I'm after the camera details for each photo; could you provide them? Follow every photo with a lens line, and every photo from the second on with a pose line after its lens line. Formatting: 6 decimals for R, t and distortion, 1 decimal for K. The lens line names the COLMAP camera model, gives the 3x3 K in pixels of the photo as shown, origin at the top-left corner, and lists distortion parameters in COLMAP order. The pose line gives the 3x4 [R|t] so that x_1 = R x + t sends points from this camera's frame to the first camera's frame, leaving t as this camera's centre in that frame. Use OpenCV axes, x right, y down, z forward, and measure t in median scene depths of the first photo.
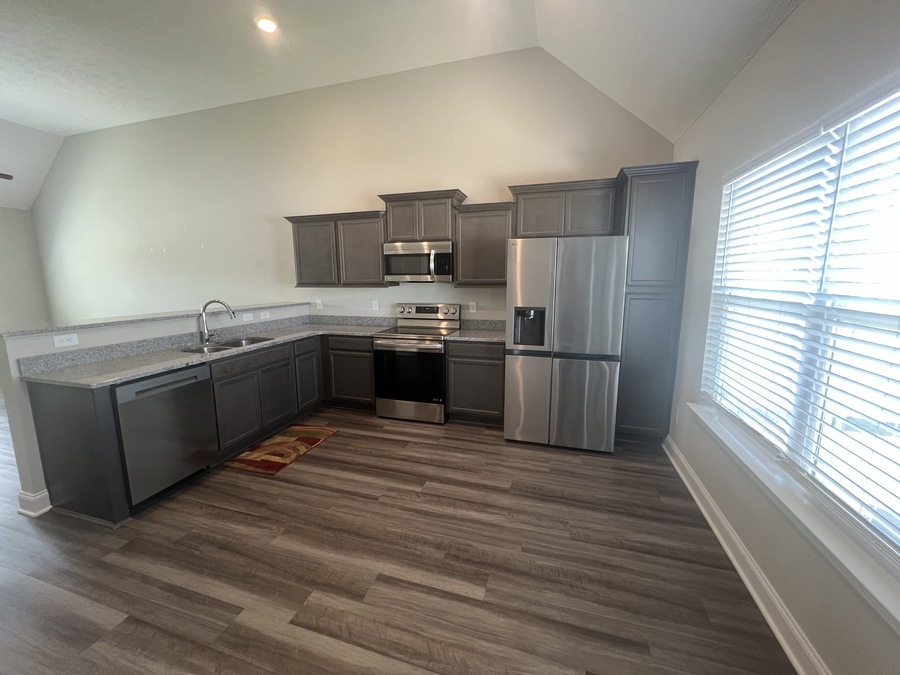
lens RADIAL K [[365.8, 0, 450.0], [0, 365.8, 337.5], [0, 0, 1]] dist [-0.003890, 0.000178]
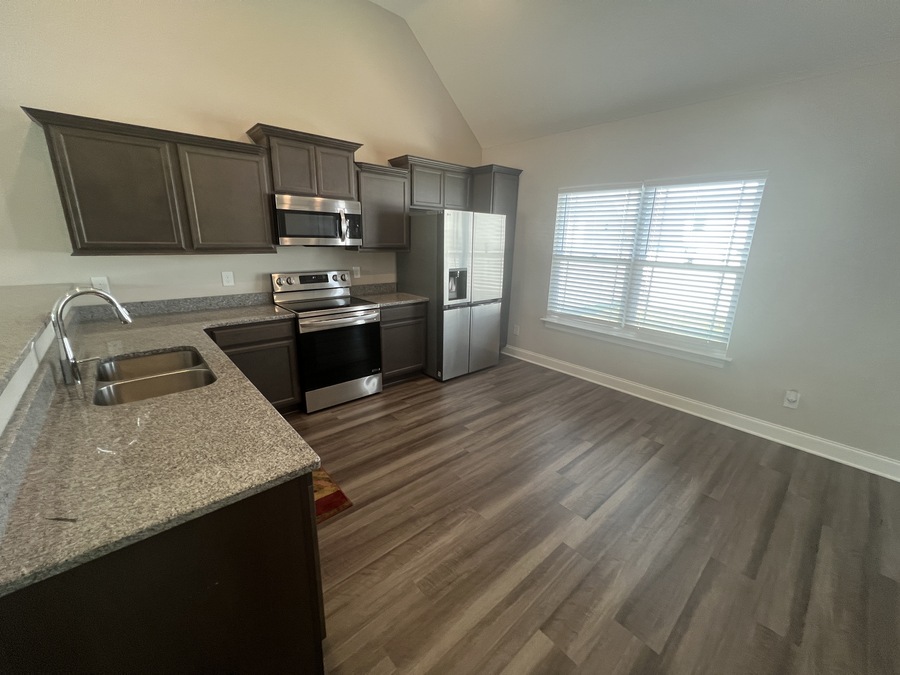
lens RADIAL K [[365.8, 0, 450.0], [0, 365.8, 337.5], [0, 0, 1]] dist [-0.003890, 0.000178]
pose [[0.513043, -0.211982, 0.831776, -0.869146], [0.115911, 0.977259, 0.177564, -0.076476], [-0.850501, 0.005314, 0.525947, 0.381980]]
